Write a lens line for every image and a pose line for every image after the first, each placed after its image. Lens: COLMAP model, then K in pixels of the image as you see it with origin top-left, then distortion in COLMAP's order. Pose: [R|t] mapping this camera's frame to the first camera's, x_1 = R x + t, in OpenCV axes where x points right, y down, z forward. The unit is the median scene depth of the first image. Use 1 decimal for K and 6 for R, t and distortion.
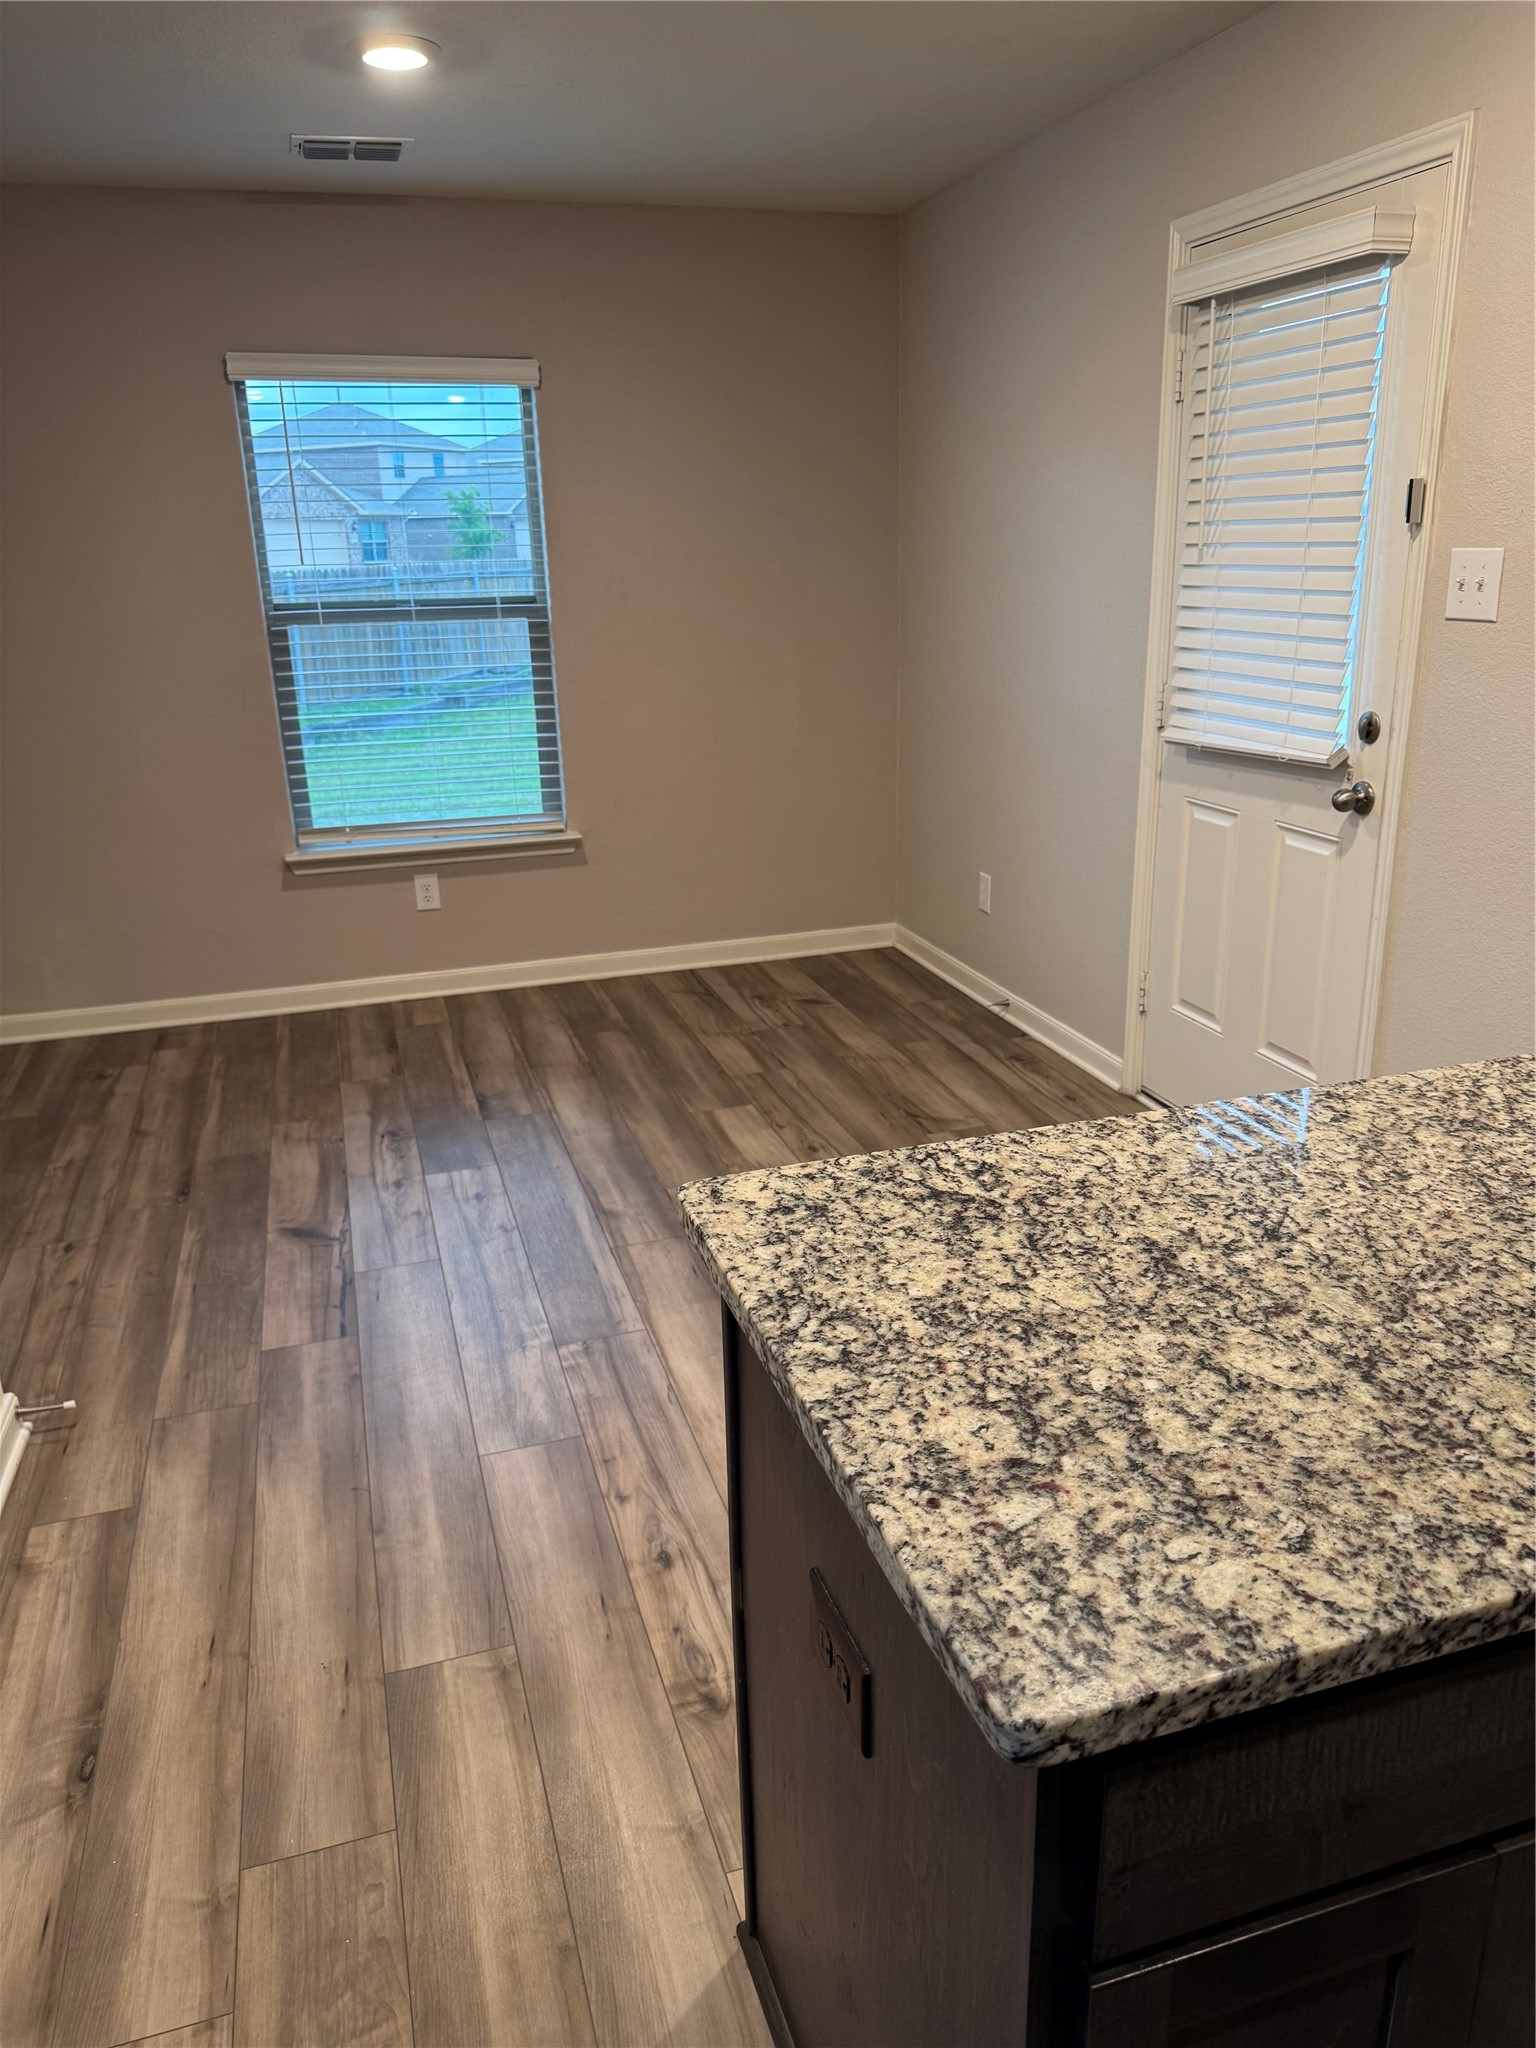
lens RADIAL K [[1438.6, 0, 761.6], [0, 1438.6, 1036.2], [0, 0, 1]] dist [0.168739, -0.284450]
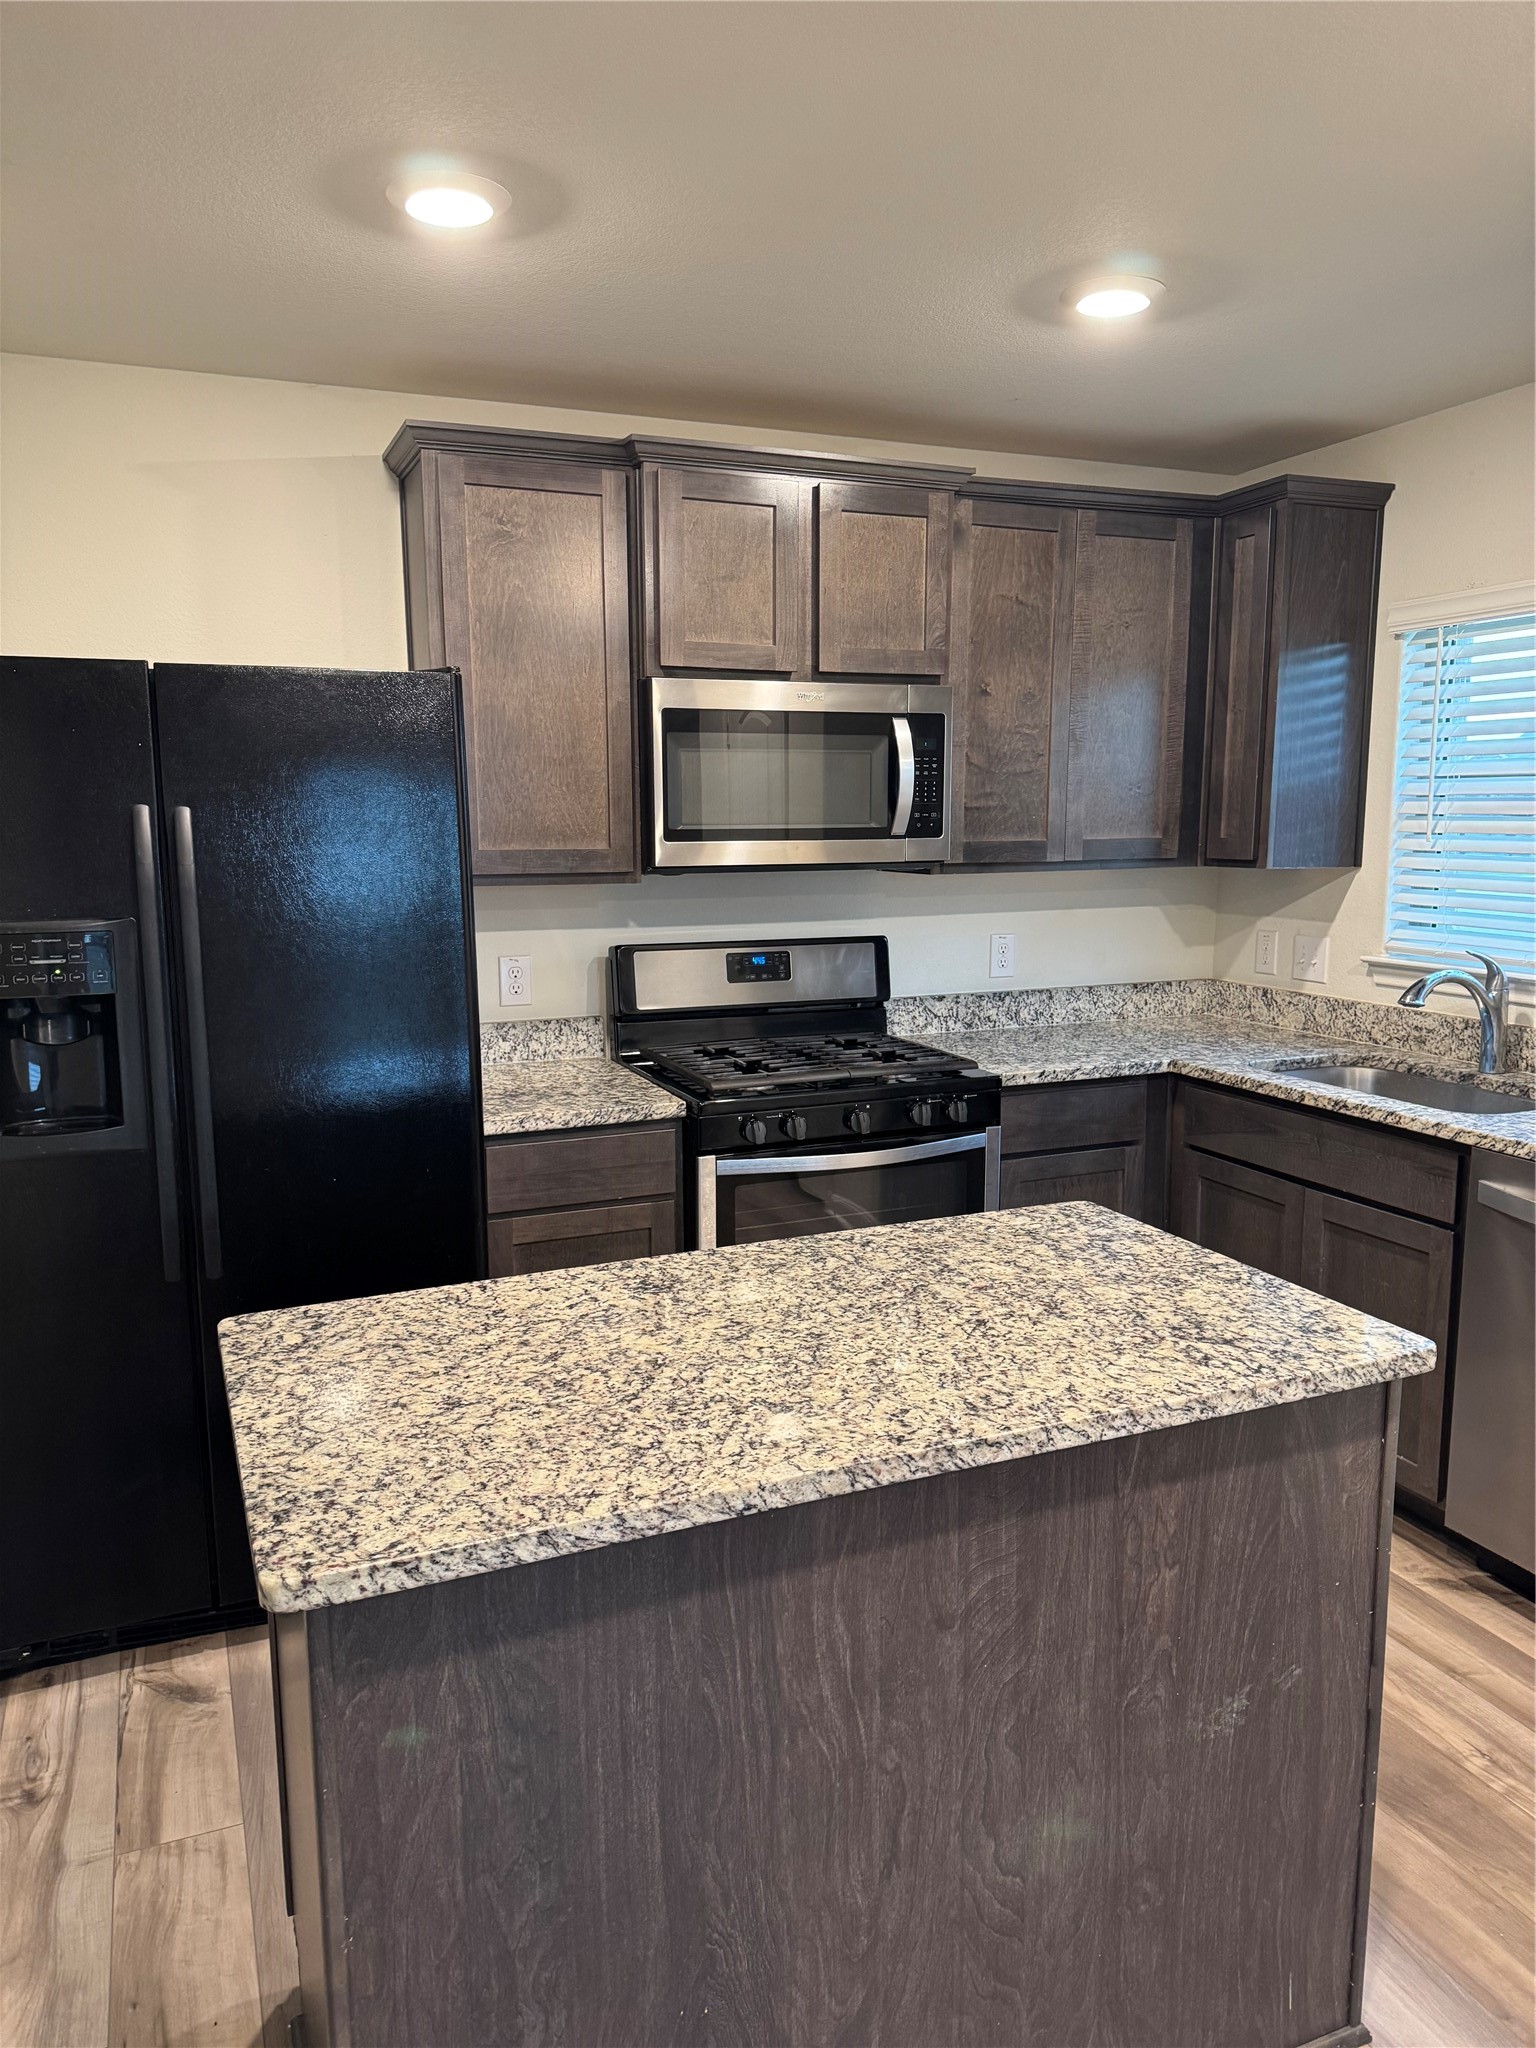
lens RADIAL K [[1438.6, 0, 761.6], [0, 1438.6, 1036.2], [0, 0, 1]] dist [0.168739, -0.284450]
pose [[-0.994874, 0.036563, -0.094282, 0.716710], [-0.012183, 0.882216, 0.470687, -0.819239], [0.100387, 0.469423, -0.877248, 2.188118]]
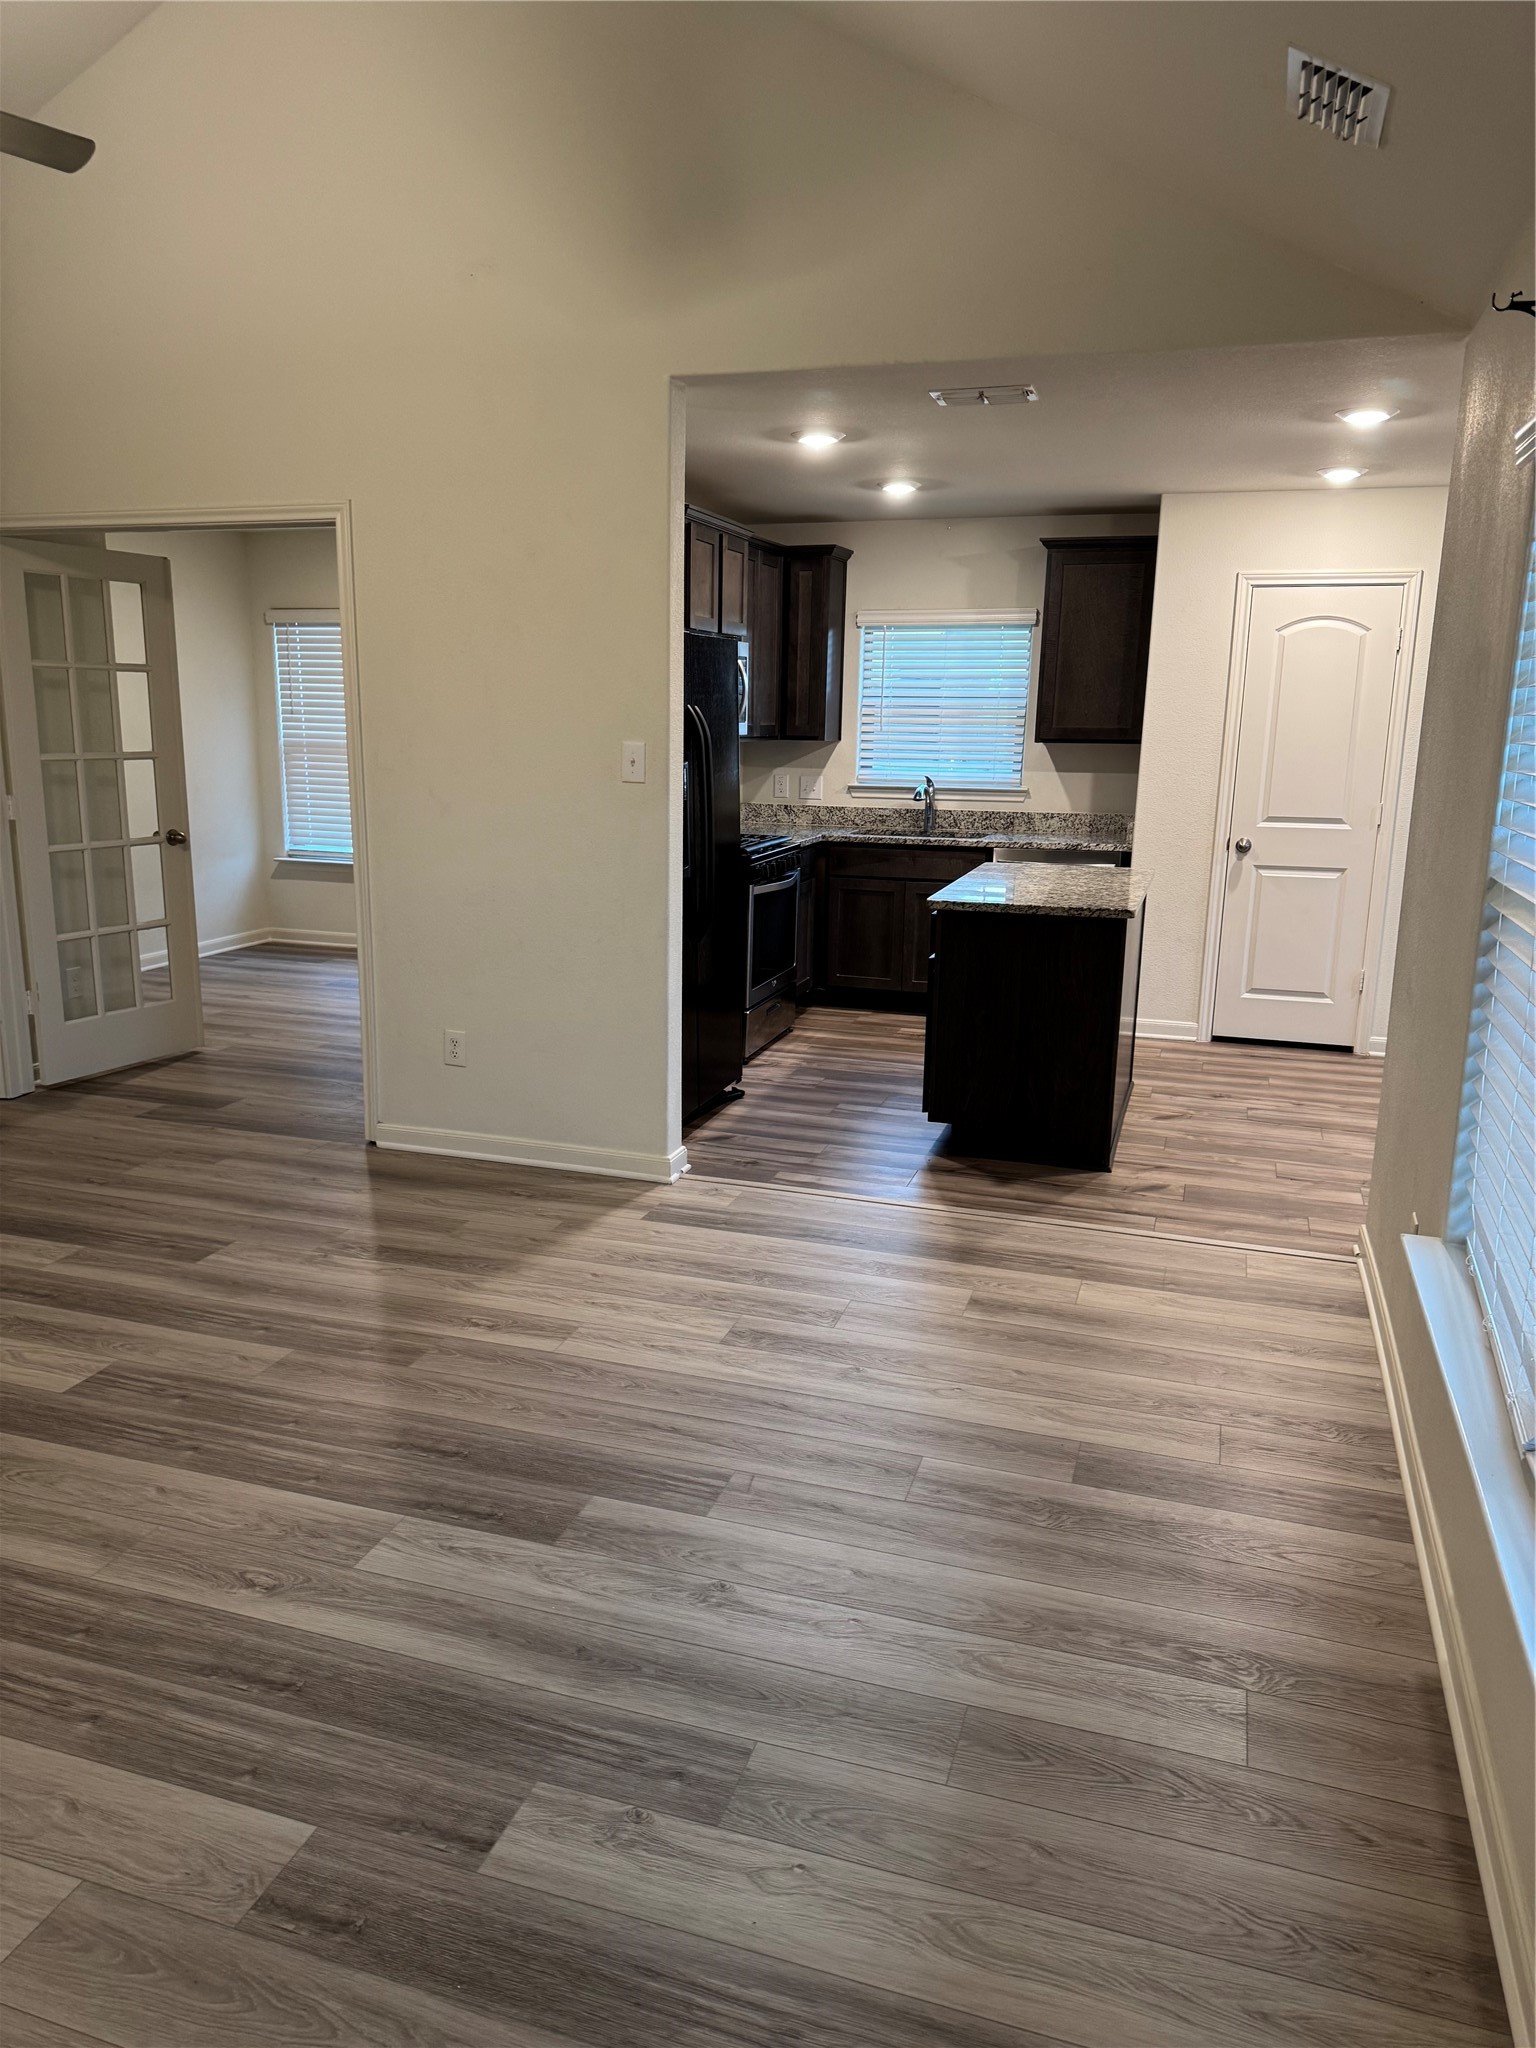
lens RADIAL K [[1438.6, 0, 761.6], [0, 1438.6, 1036.2], [0, 0, 1]] dist [0.168739, -0.284450]
pose [[-0.584450, 0.192416, -0.788286, 4.781976], [-0.267711, 0.871356, 0.411180, -1.080181], [0.765995, 0.451347, -0.457752, 2.653321]]
